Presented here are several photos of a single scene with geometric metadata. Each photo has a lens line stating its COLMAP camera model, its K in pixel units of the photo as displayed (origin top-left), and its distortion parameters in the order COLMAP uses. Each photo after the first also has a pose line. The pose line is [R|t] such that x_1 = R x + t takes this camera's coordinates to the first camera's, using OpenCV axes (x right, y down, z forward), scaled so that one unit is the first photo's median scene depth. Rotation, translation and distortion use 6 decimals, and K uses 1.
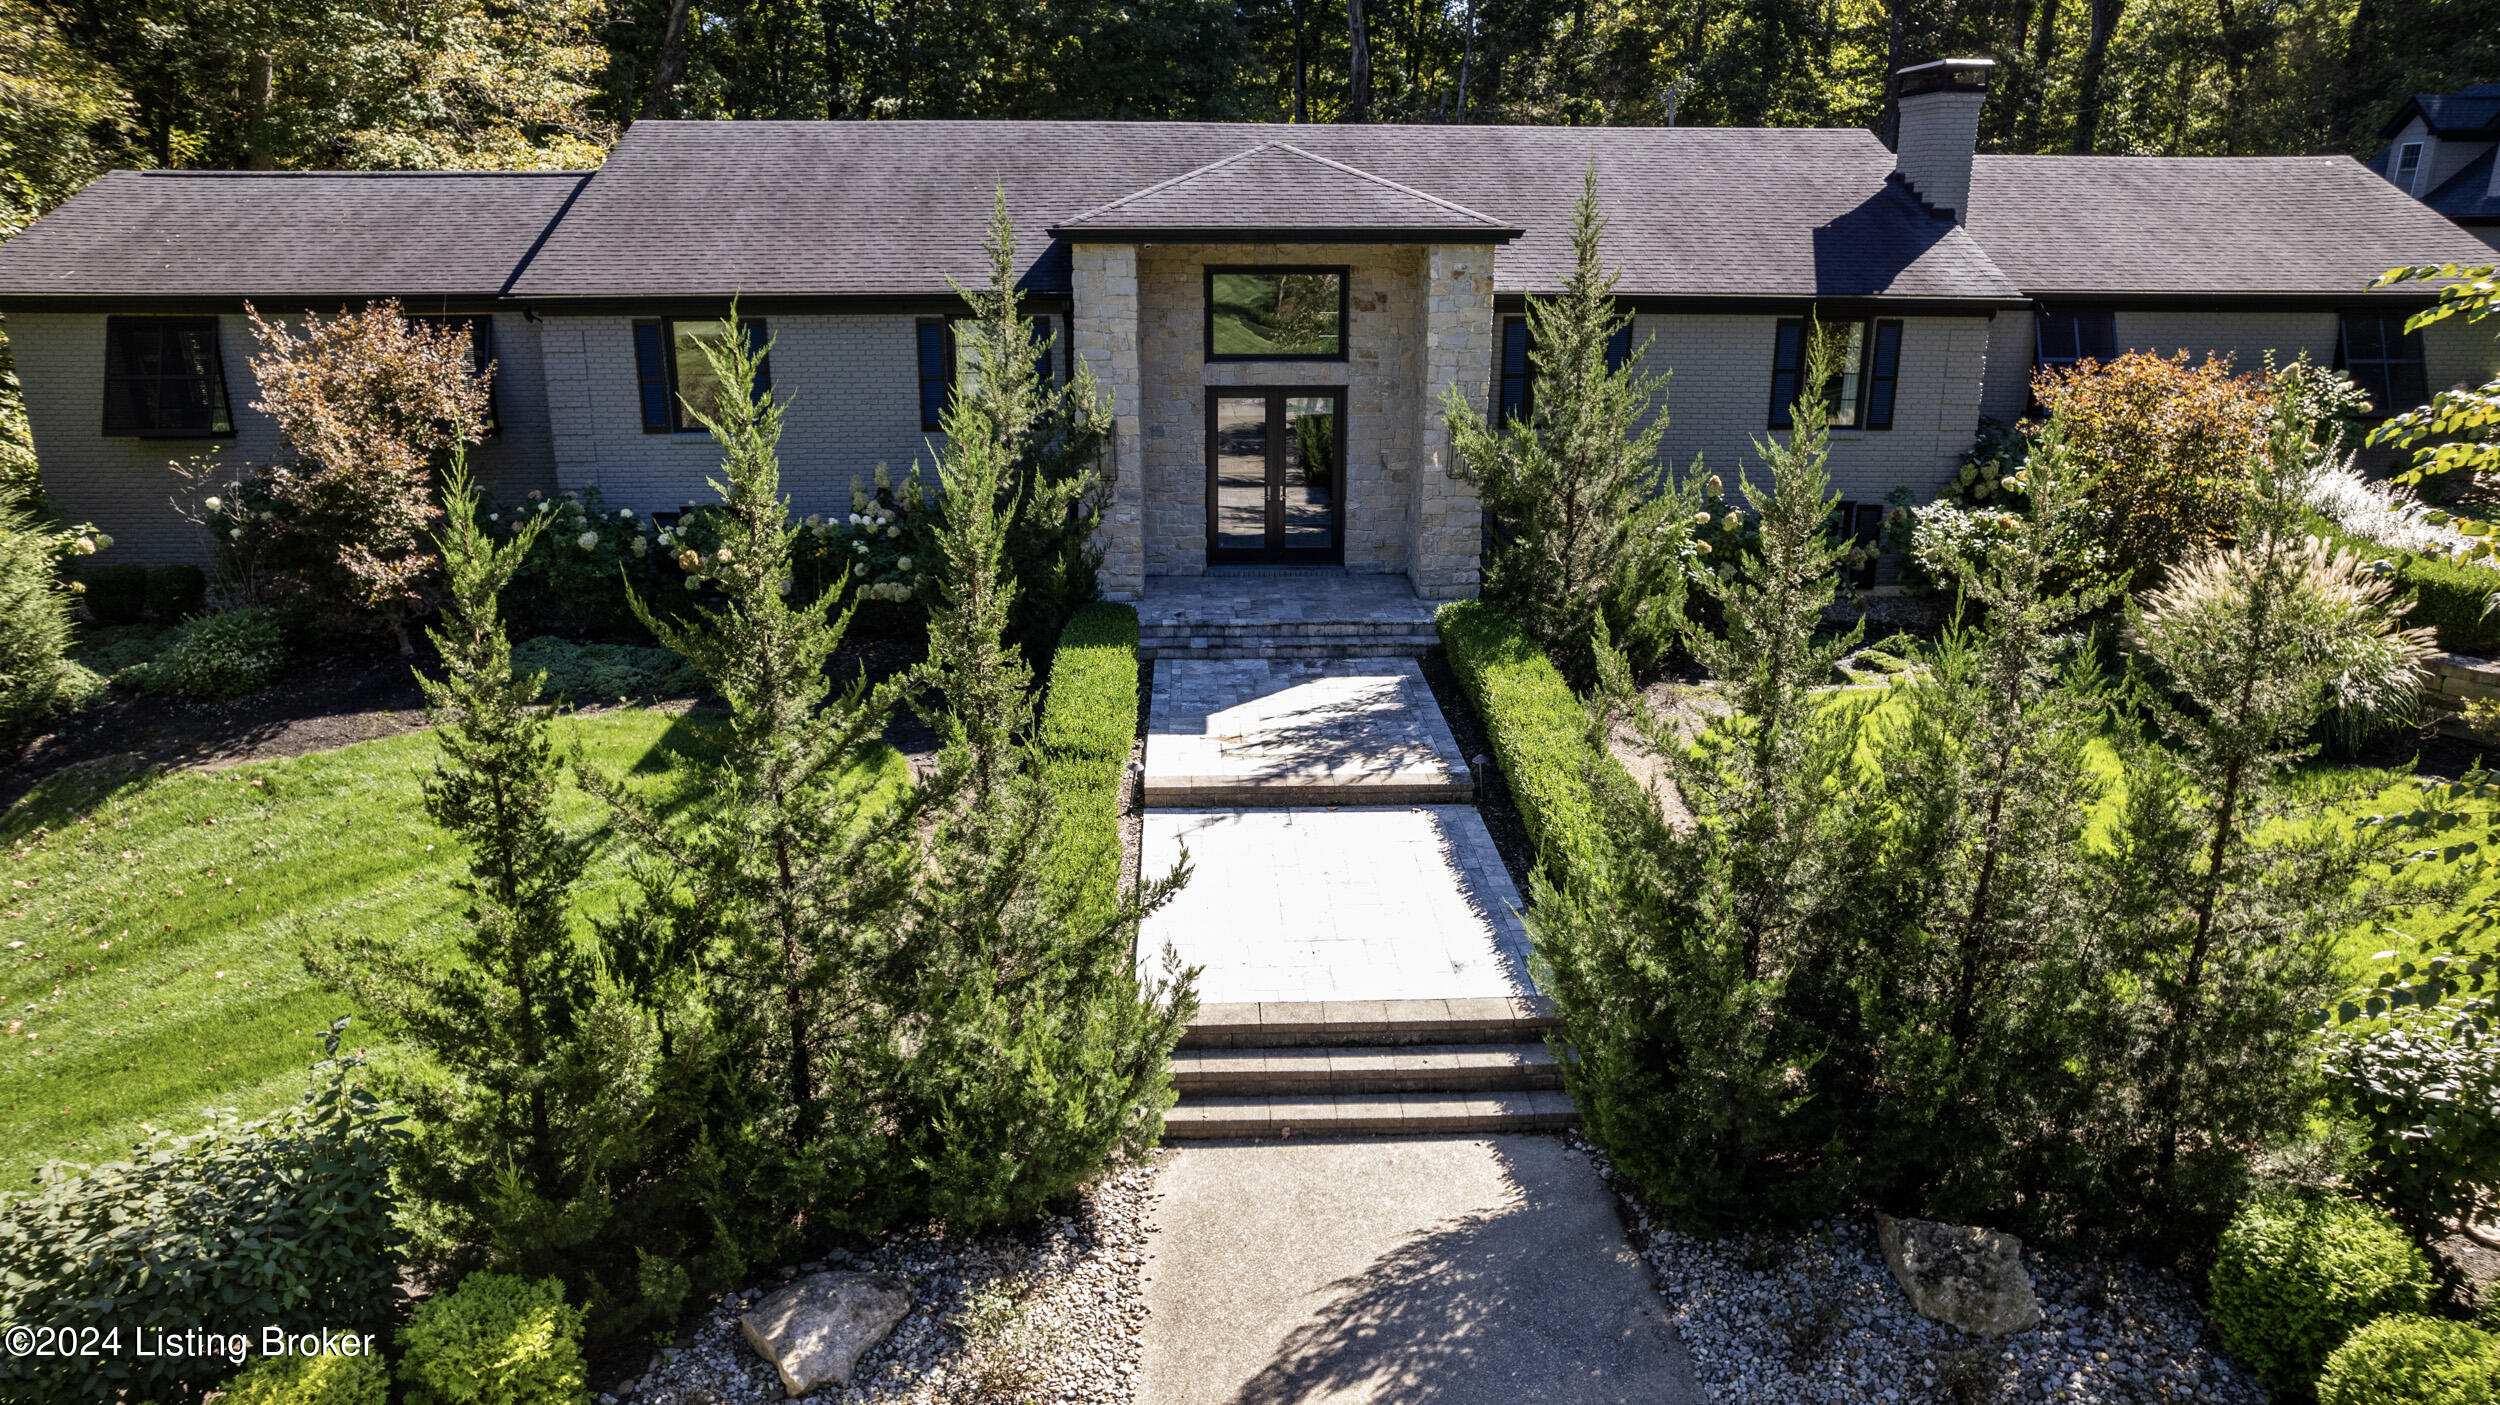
lens RADIAL K [[1589.1, 0, 1252.9], [0, 1589.1, 696.5], [0, 0, 1]] dist [-0.071258, 0.063466]
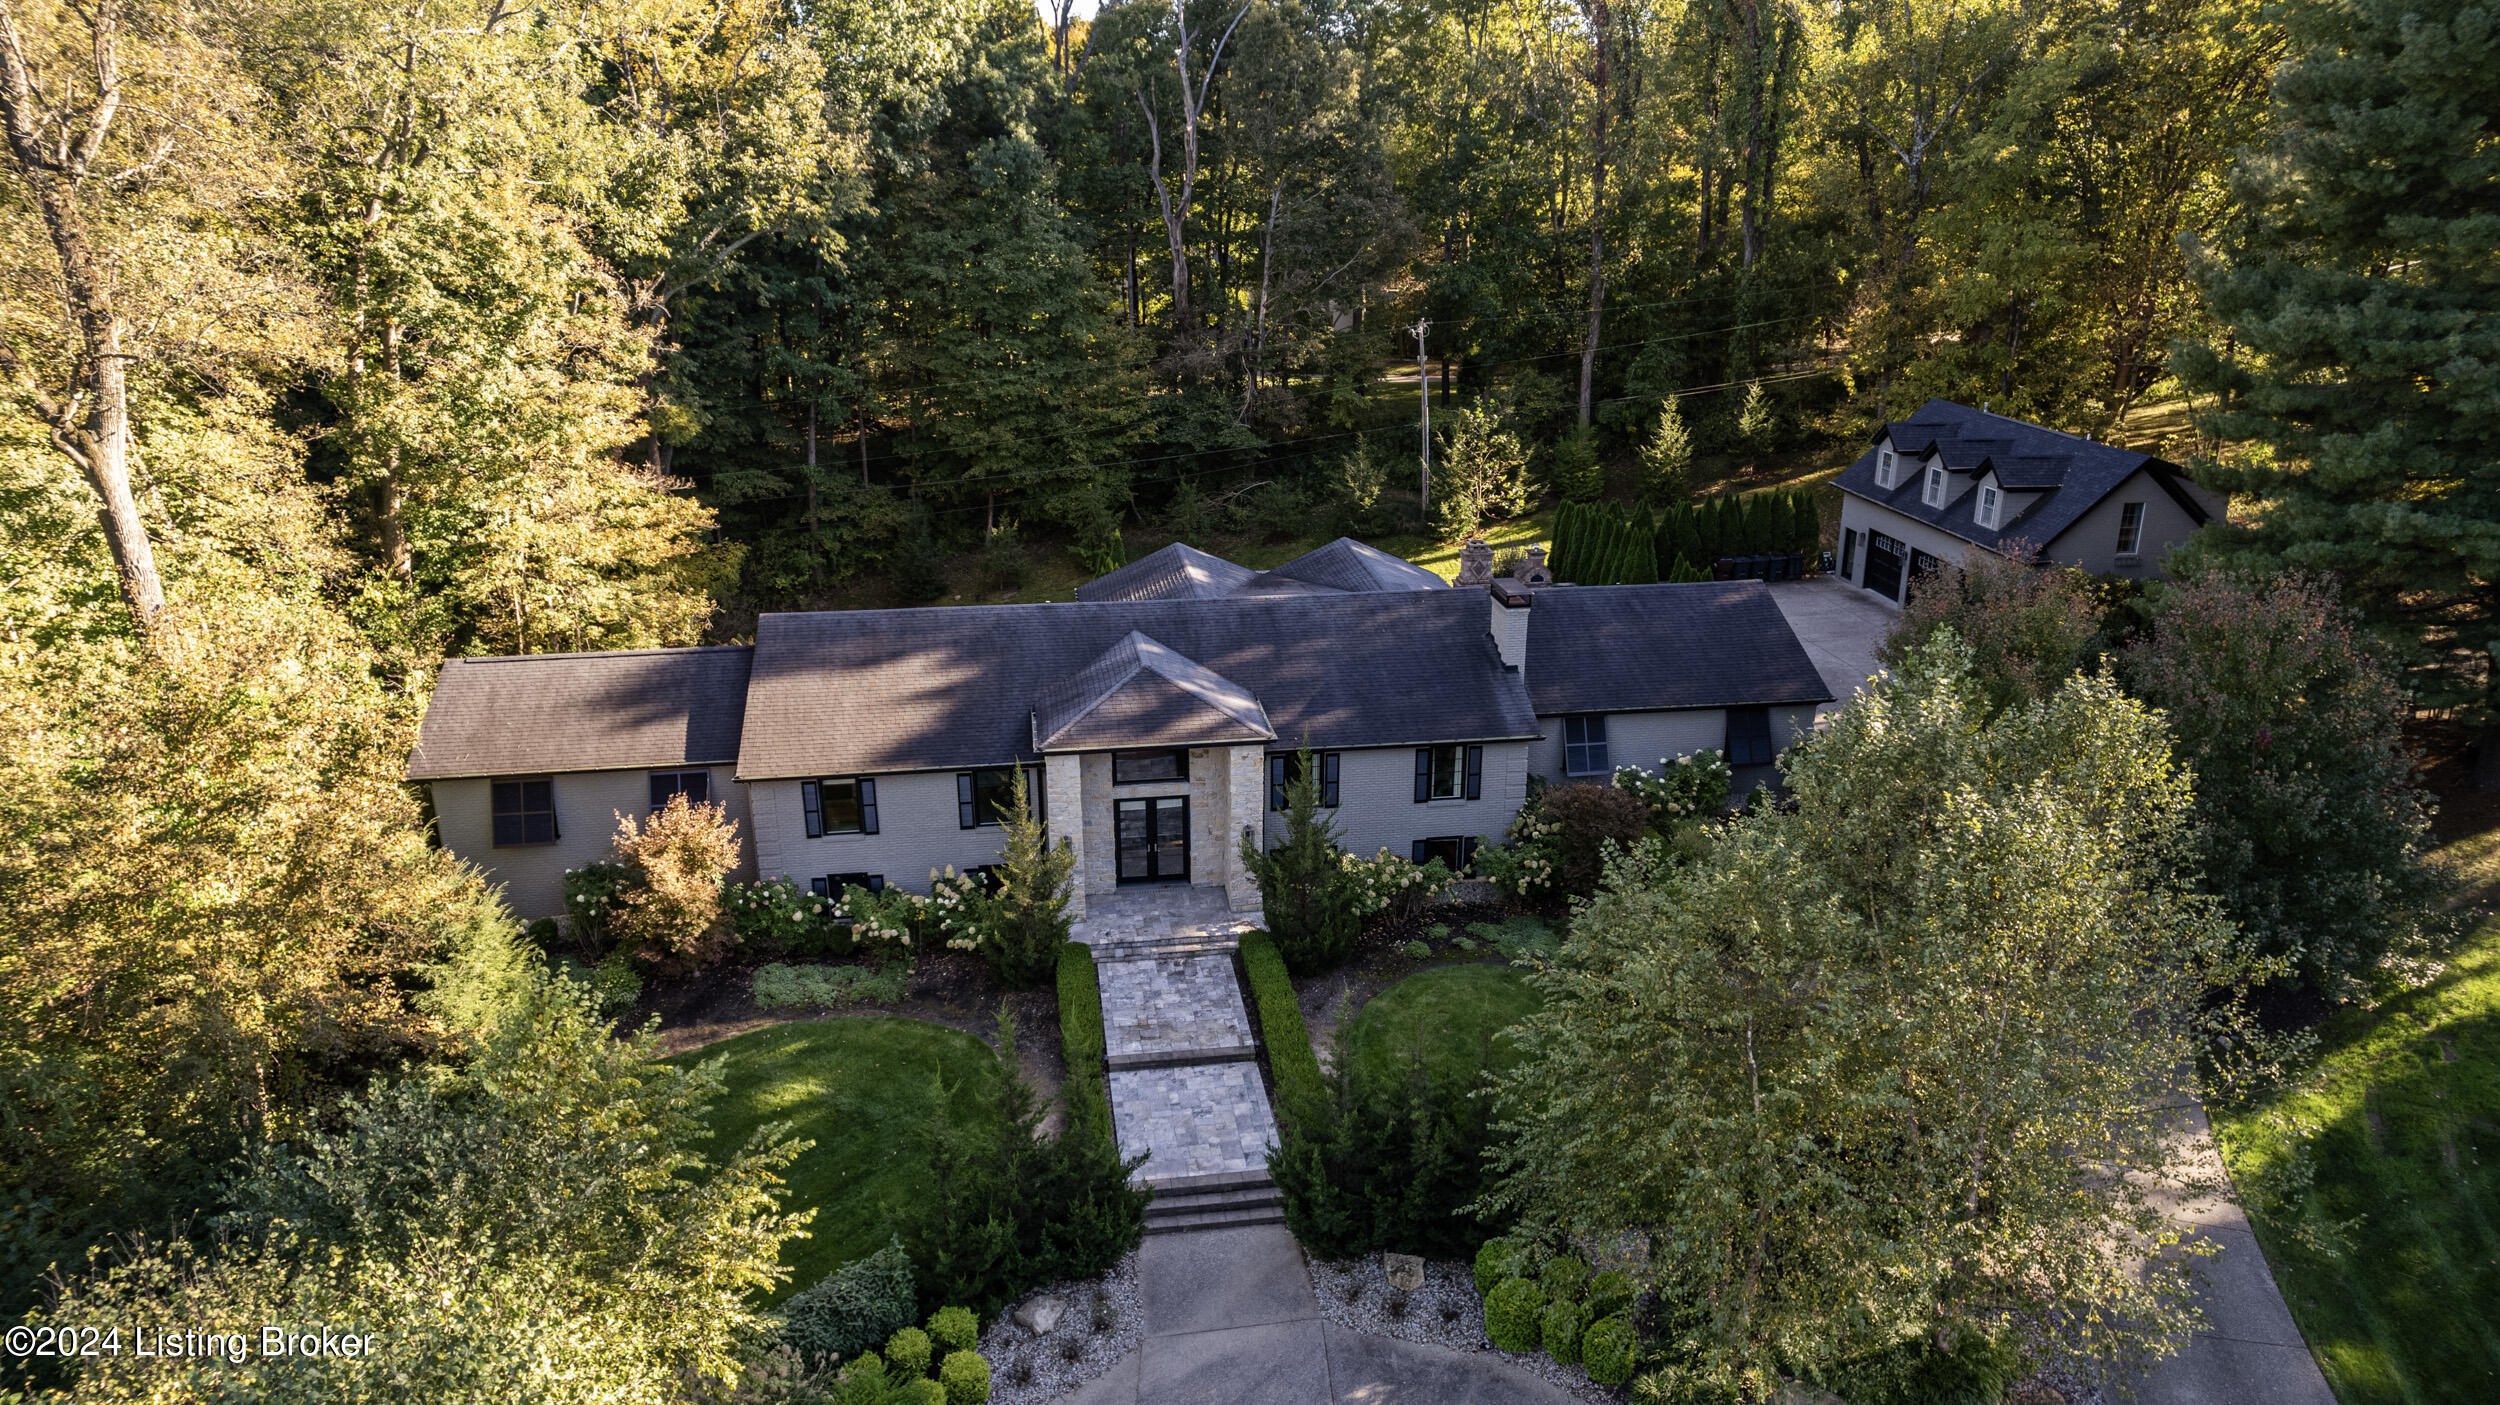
lens RADIAL K [[1589.1, 0, 1252.9], [0, 1589.1, 696.5], [0, 0, 1]] dist [-0.071258, 0.063466]
pose [[0.993999, -0.037264, 0.102850, -0.059218], [0.033171, 0.998599, 0.041231, -0.419574], [-0.104243, -0.037572, 0.993842, -0.939937]]
